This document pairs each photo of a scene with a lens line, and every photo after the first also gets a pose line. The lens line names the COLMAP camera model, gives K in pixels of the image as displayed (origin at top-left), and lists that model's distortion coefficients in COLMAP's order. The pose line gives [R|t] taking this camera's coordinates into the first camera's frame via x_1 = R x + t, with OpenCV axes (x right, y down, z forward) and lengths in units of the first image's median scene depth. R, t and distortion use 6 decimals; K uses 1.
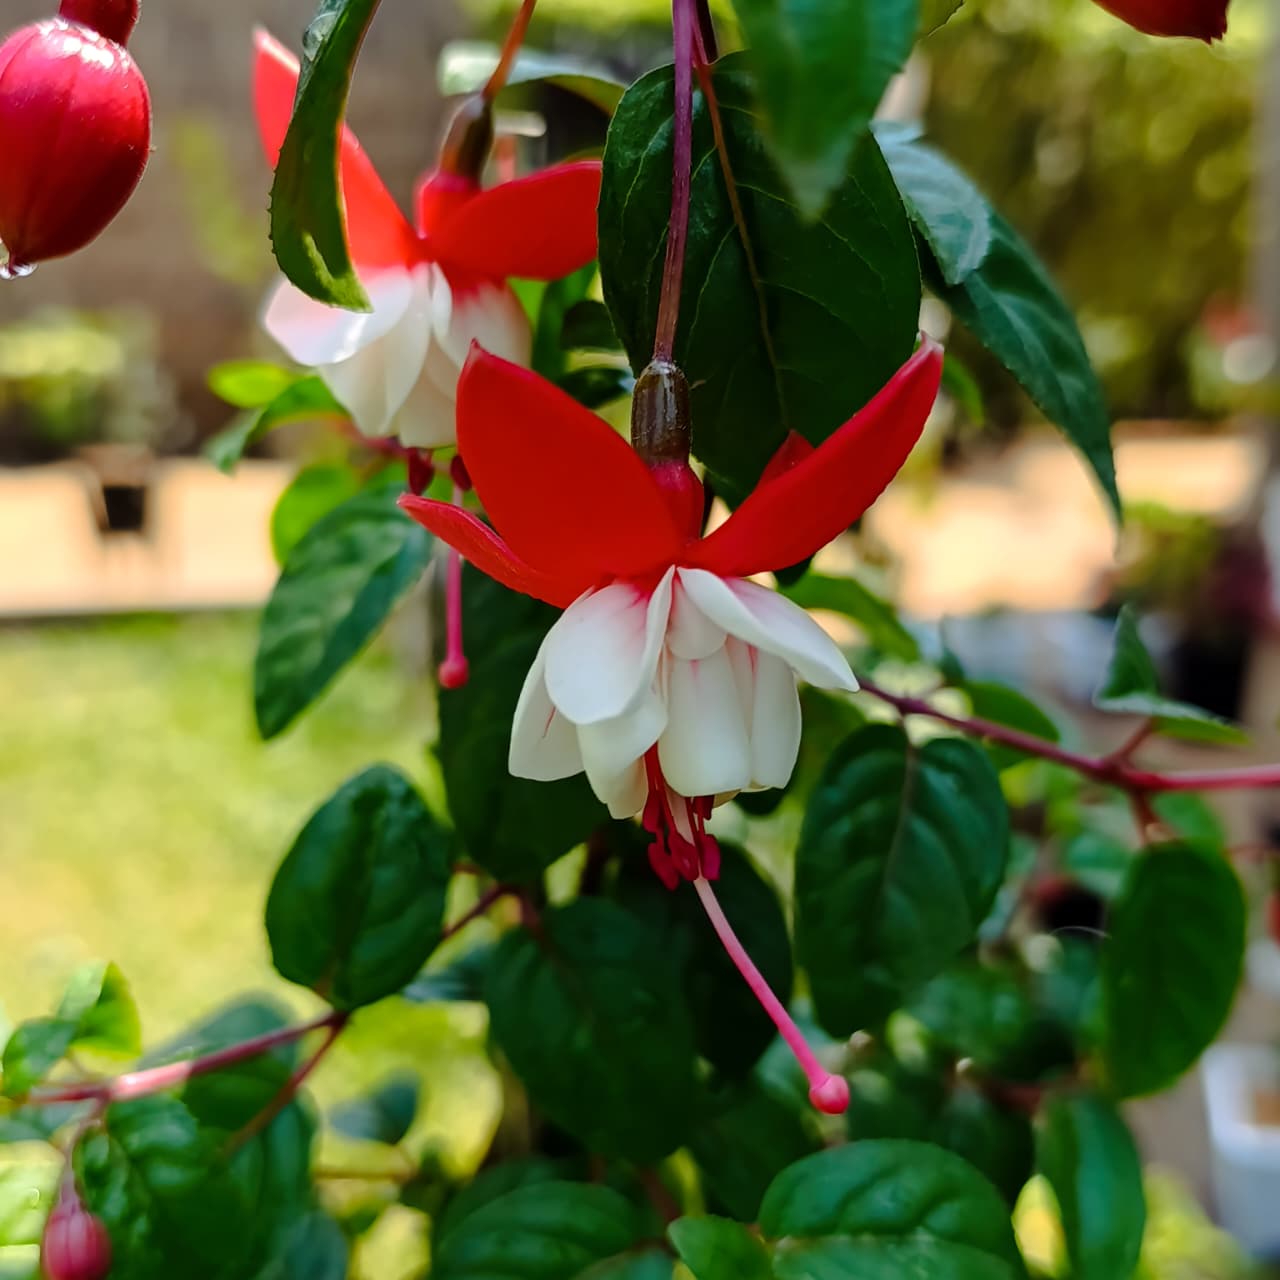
lens RADIAL K [[1942.8, 0, 639.7], [0, 1942.8, 653.0], [0, 0, 1]] dist [0.293073, -1.578686]
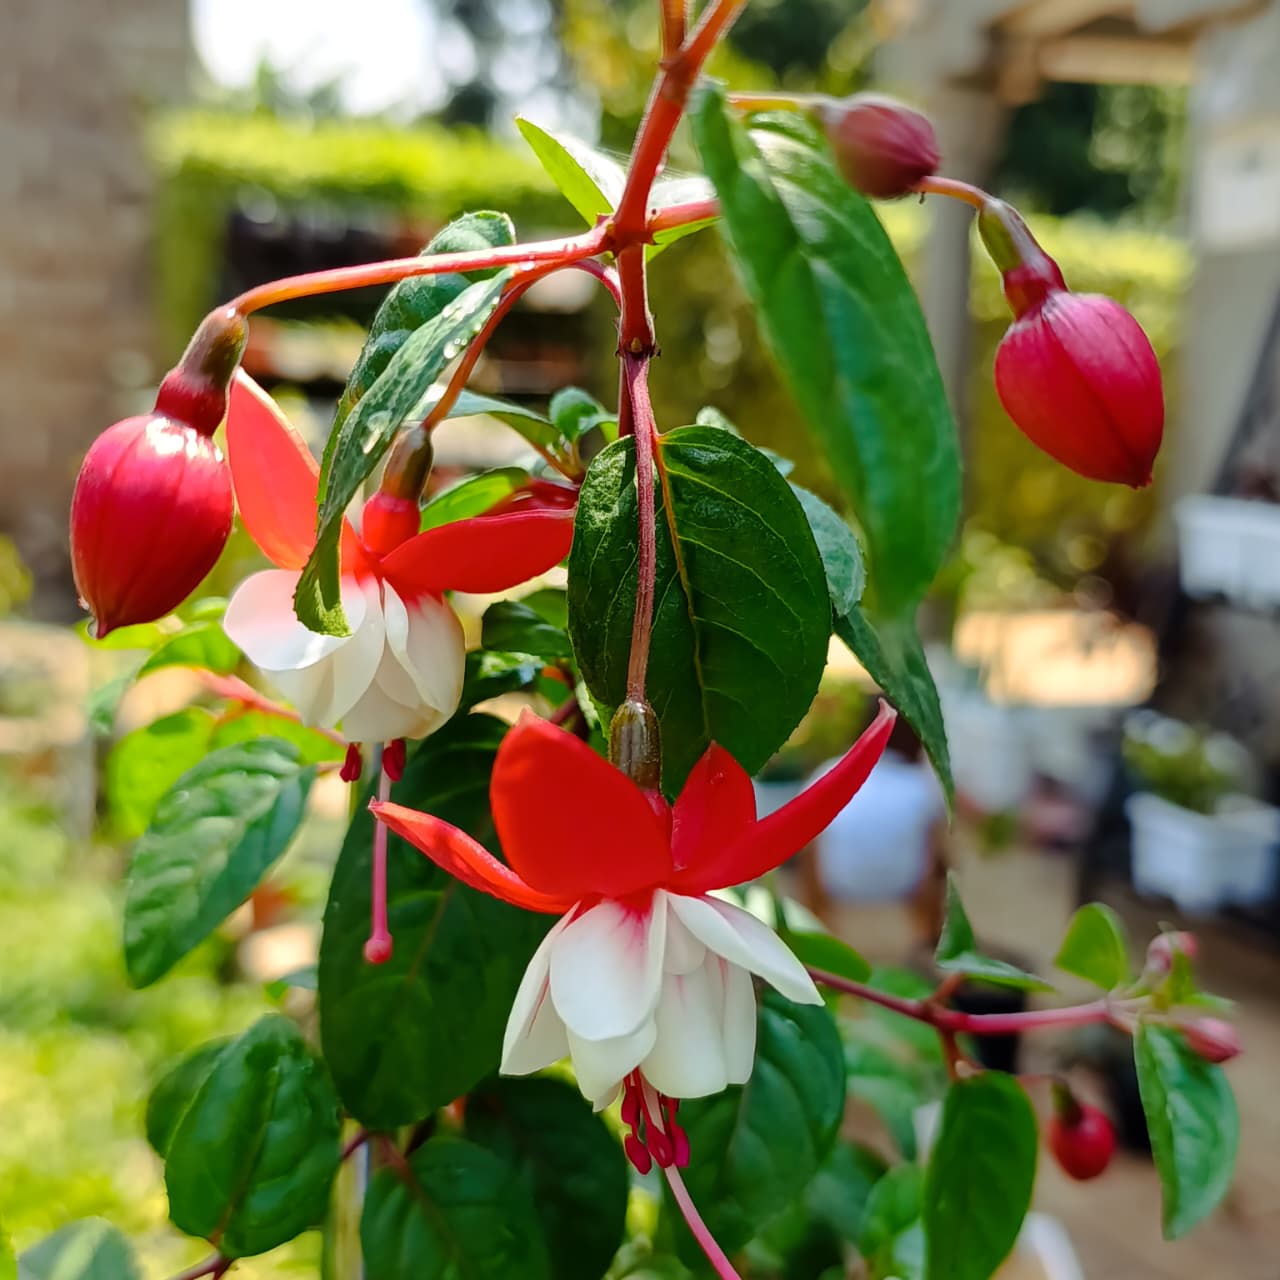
lens RADIAL K [[1942.8, 0, 639.7], [0, 1942.8, 653.0], [0, 0, 1]] dist [0.293073, -1.578686]
pose [[0.982677, 0.022150, 0.183999, -0.186223], [-0.009536, 0.997560, -0.069158, -0.093196], [-0.185082, 0.066205, 0.980491, -0.113802]]
